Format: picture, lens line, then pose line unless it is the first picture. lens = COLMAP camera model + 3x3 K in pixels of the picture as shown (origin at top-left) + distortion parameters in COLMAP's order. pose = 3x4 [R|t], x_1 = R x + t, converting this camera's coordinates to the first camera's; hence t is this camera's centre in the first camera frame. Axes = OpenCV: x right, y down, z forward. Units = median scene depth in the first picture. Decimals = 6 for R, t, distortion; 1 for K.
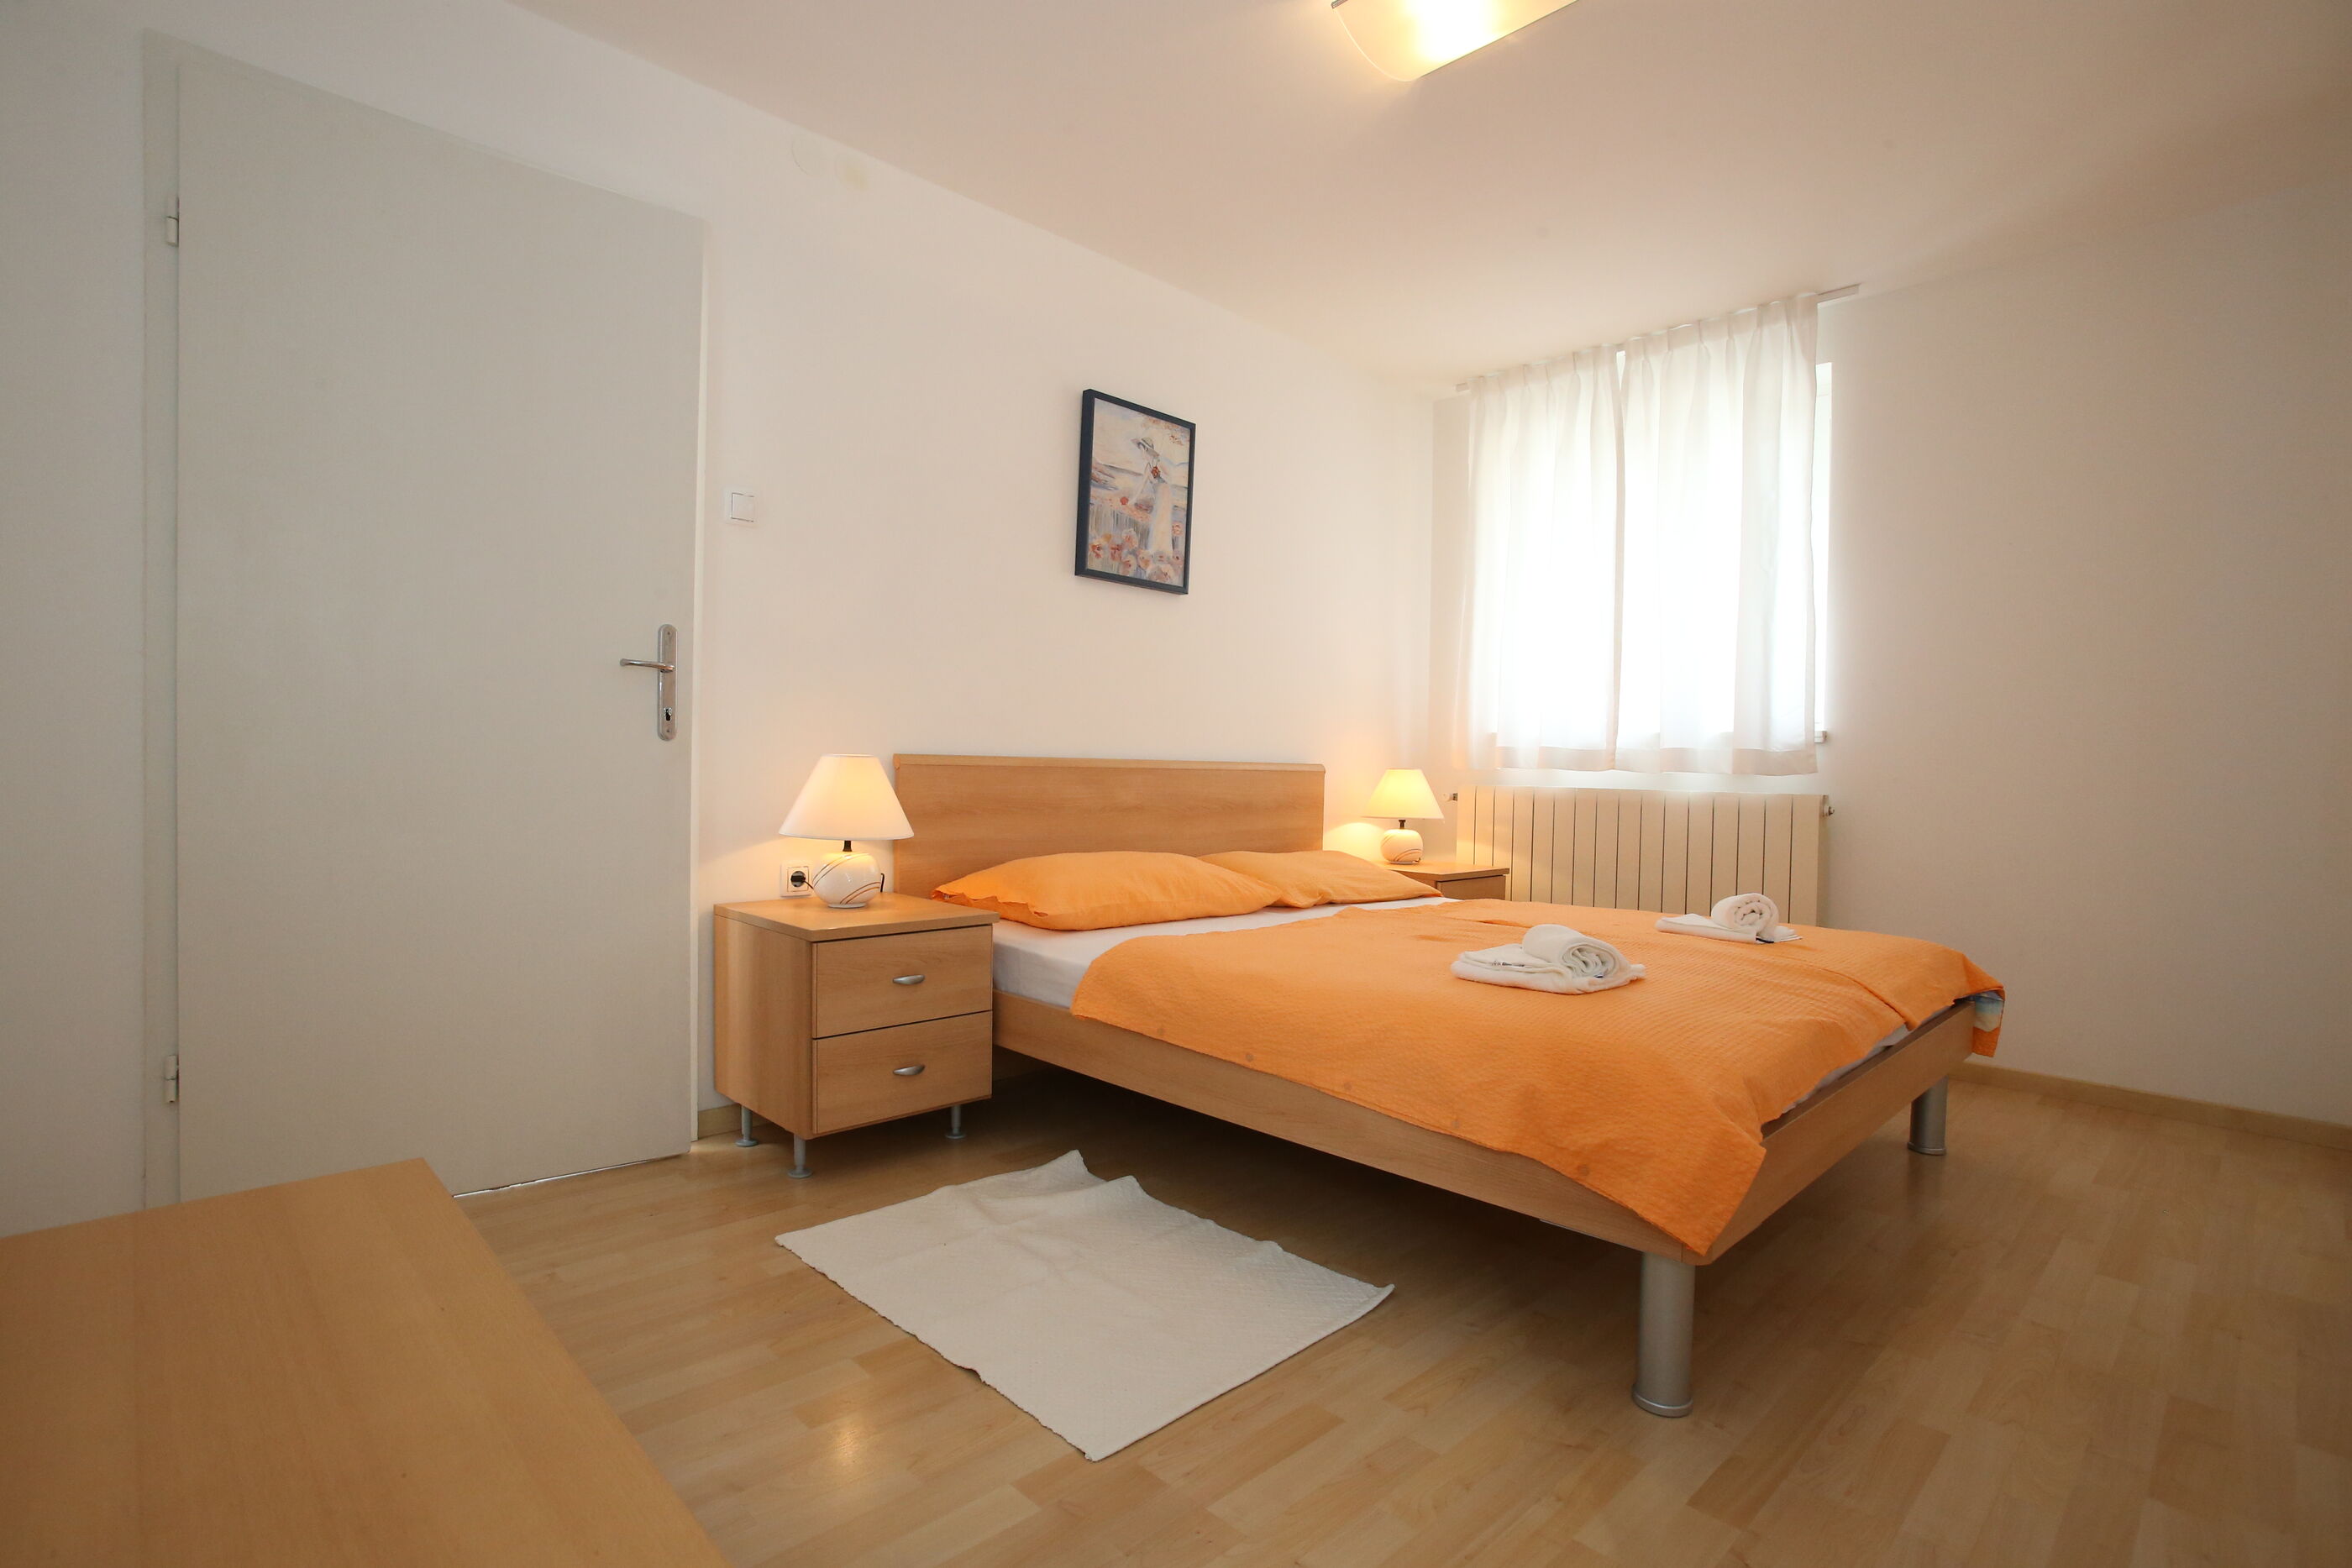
lens RADIAL K [[1136.5, 0, 1173.7], [0, 1136.5, 790.7], [0, 0, 1]] dist [-0.079601, 0.044076]
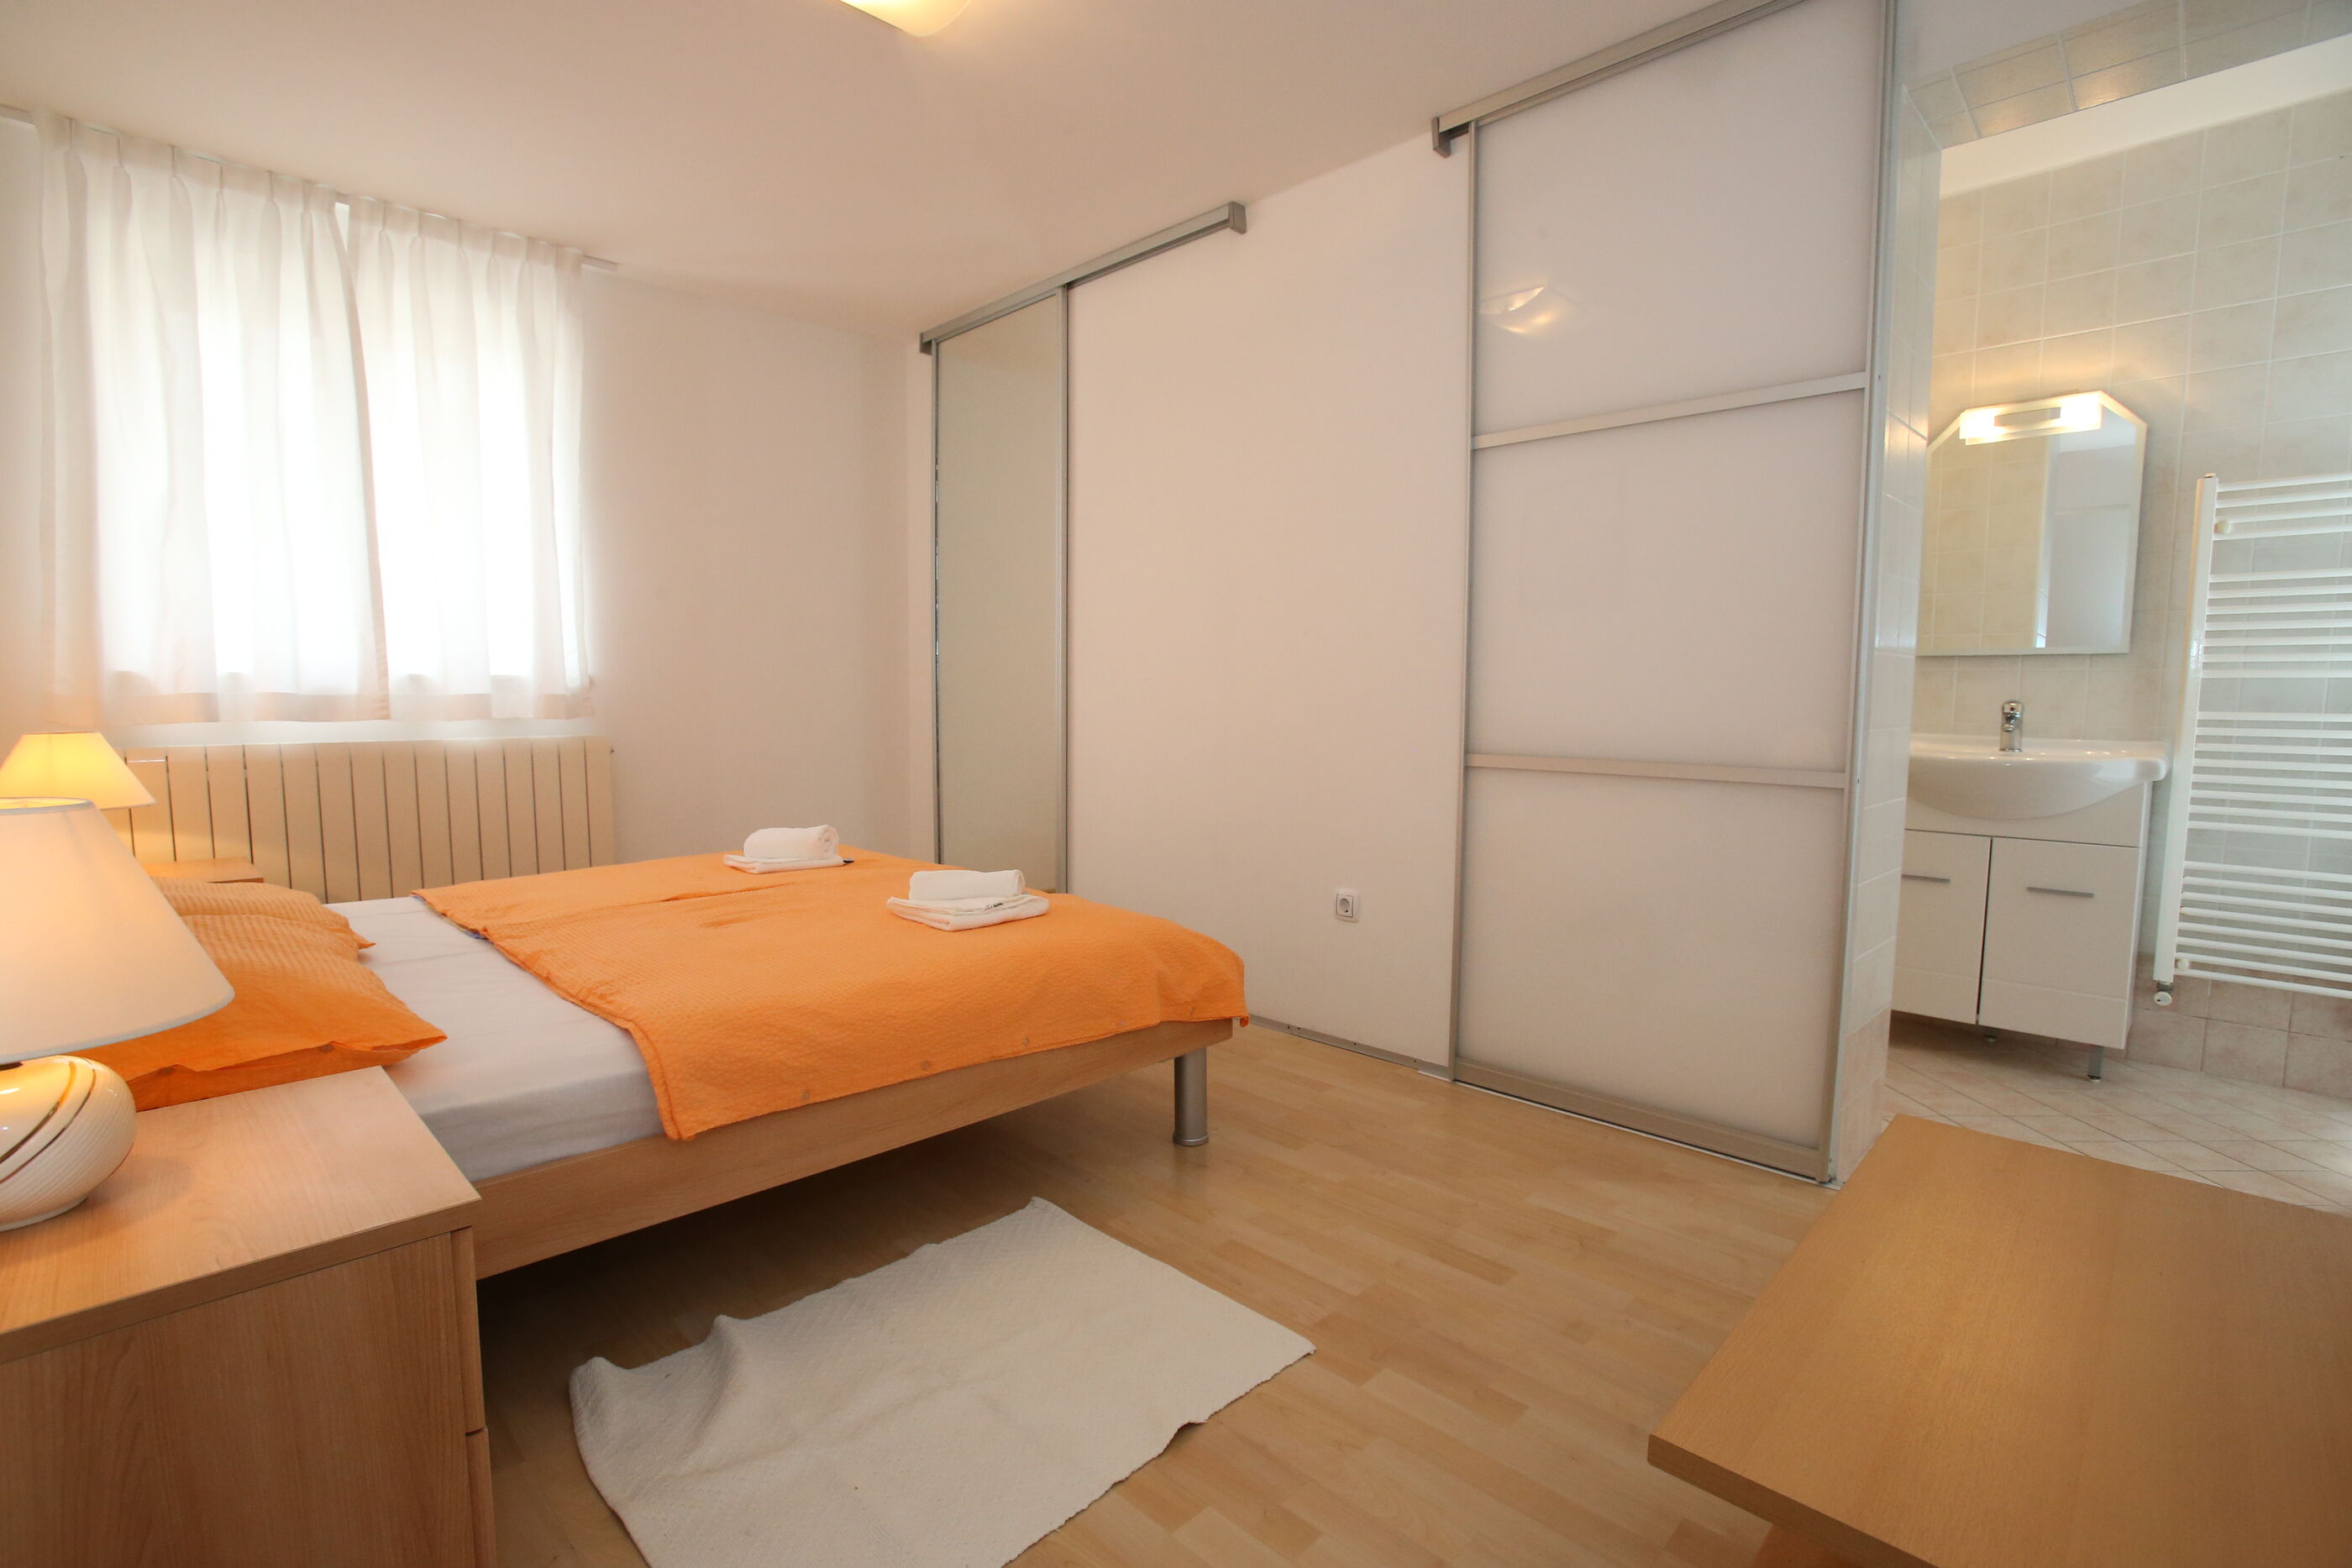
lens RADIAL K [[1067.8, 0, 1176.0], [0, 1067.8, 784.0], [0, 0, 1]] dist [-0.027537, 0.000436]
pose [[-0.016093, -0.101663, 0.994689, -0.628981], [0.010251, 0.994748, 0.101835, -0.068444], [-0.999818, 0.011835, -0.014967, 0.631726]]
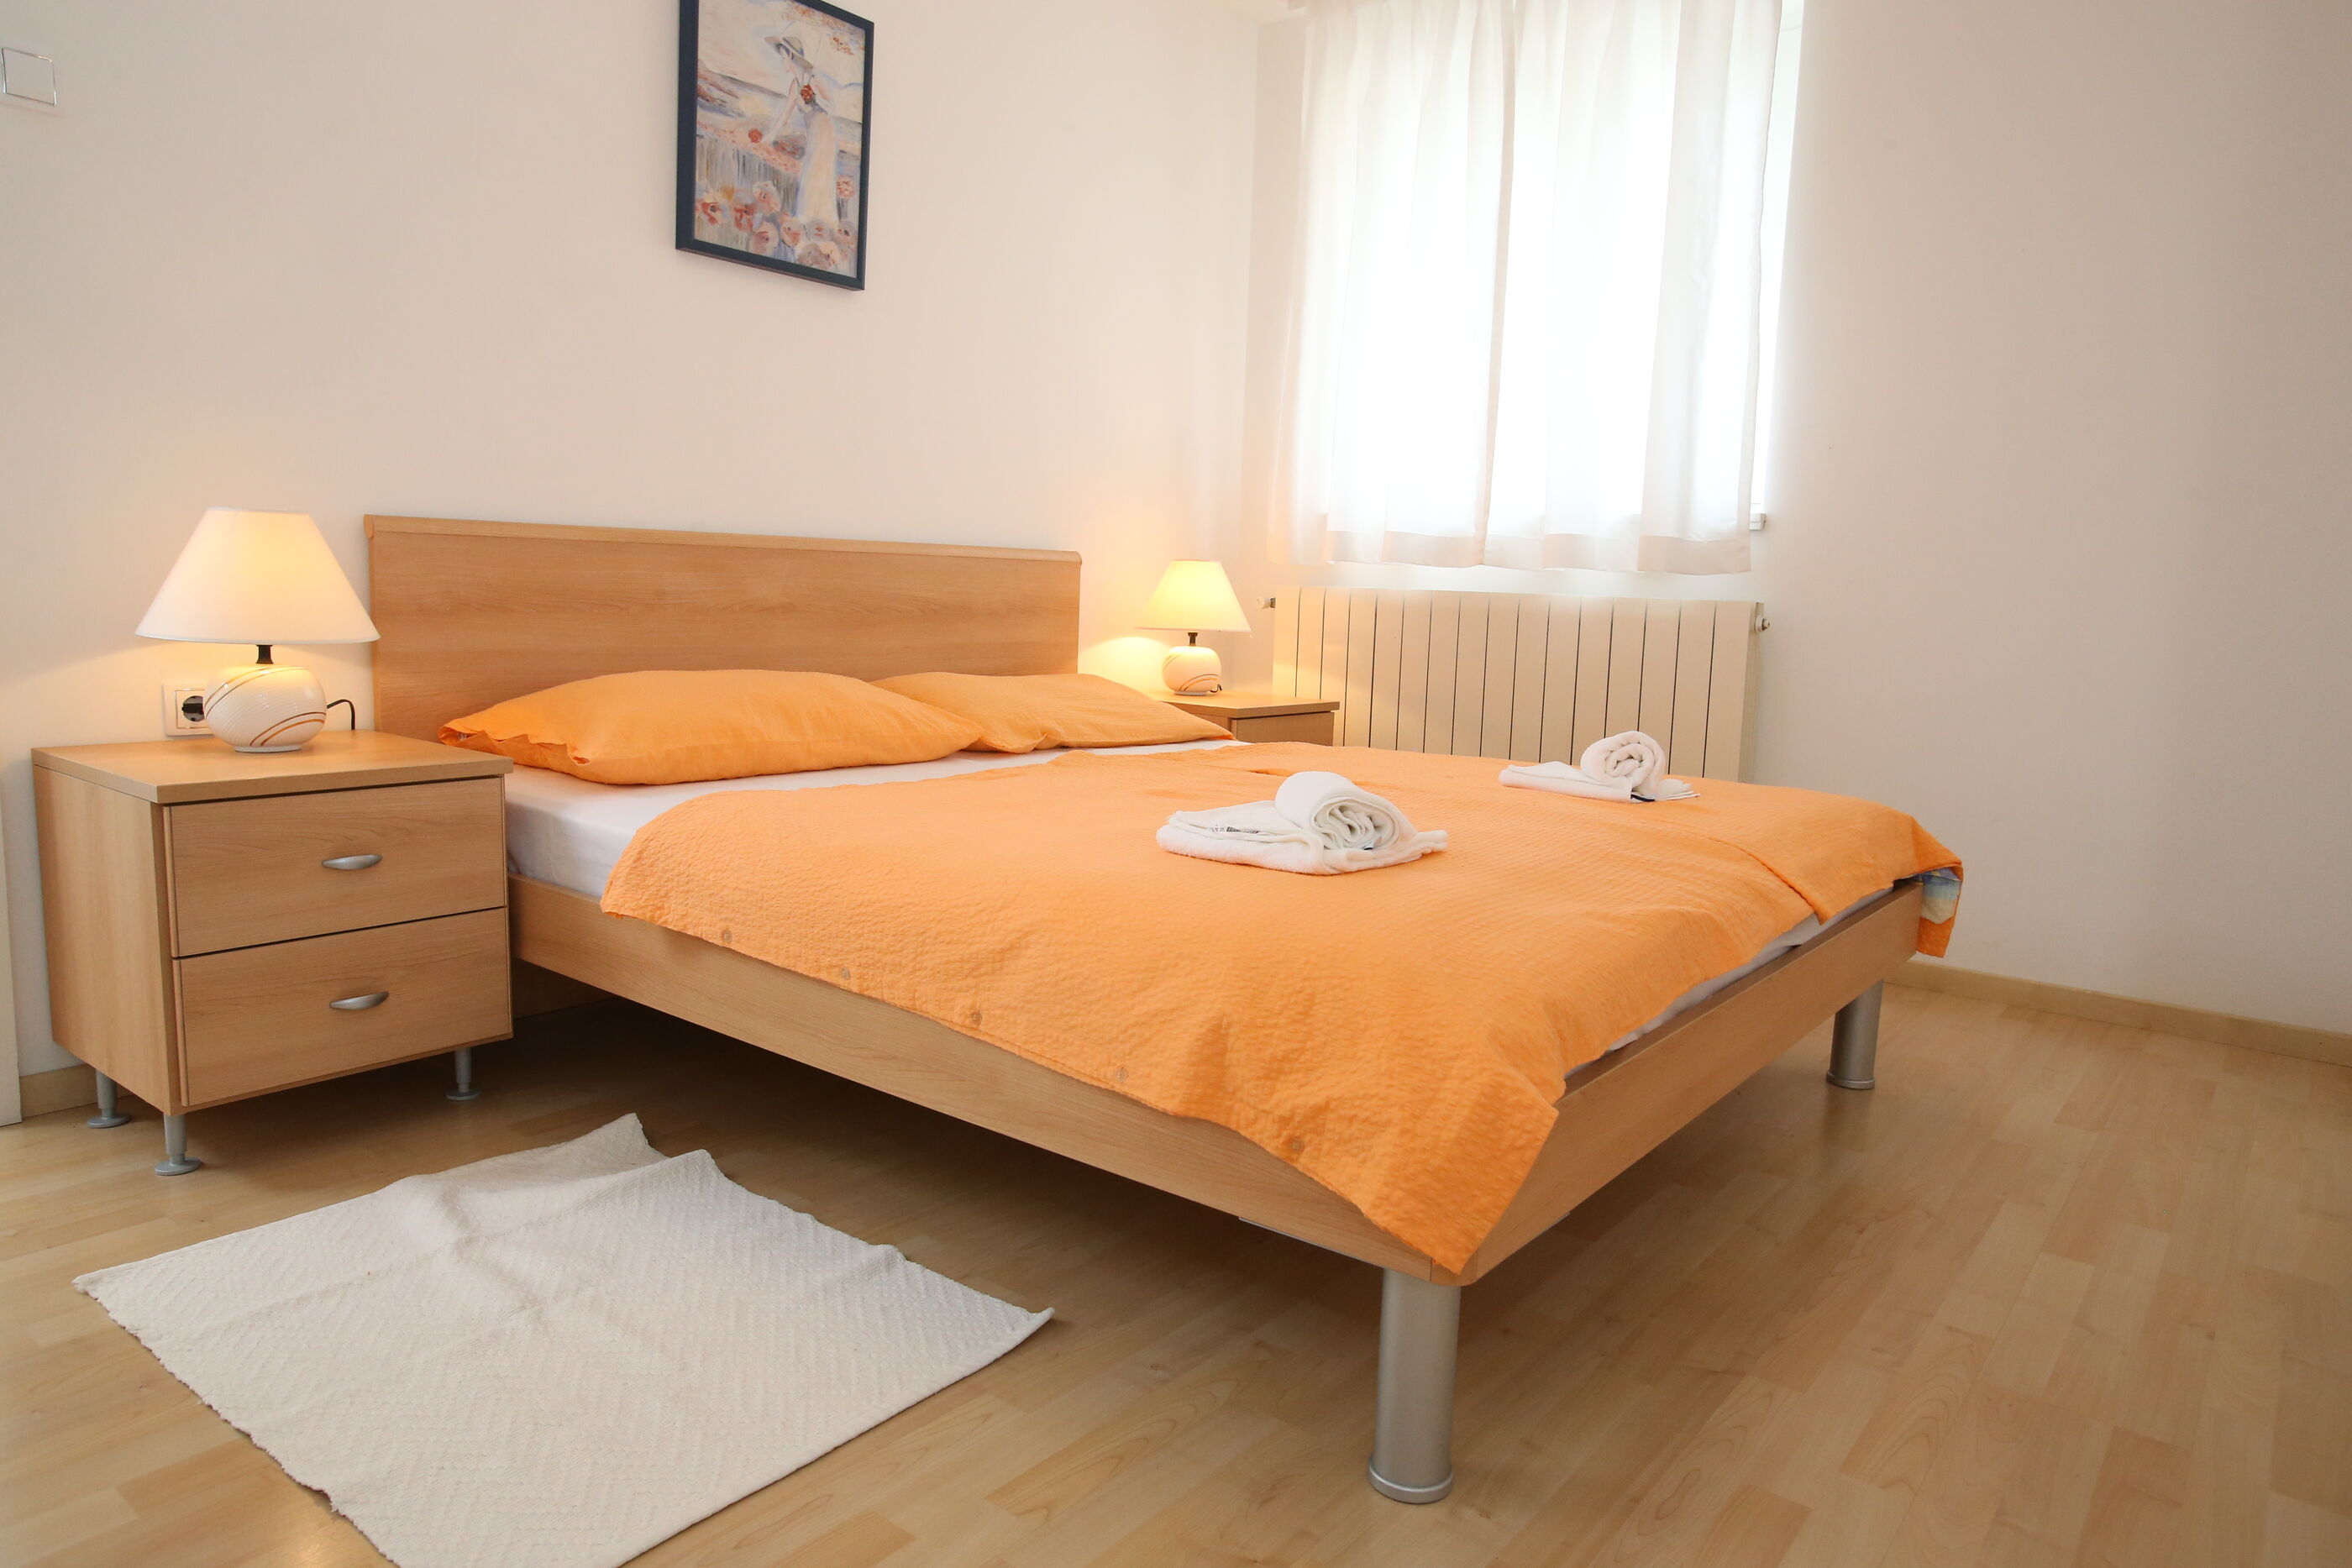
lens RADIAL K [[1498.4, 0, 1176.0], [0, 1498.4, 784.0], [0, 0, 1]] dist [-0.080054, 0.111293]
pose [[0.991540, -0.004057, 0.129739, 0.112644], [-0.010833, 0.993438, 0.113859, 0.021287], [-0.129350, -0.114301, 0.984989, 0.110905]]
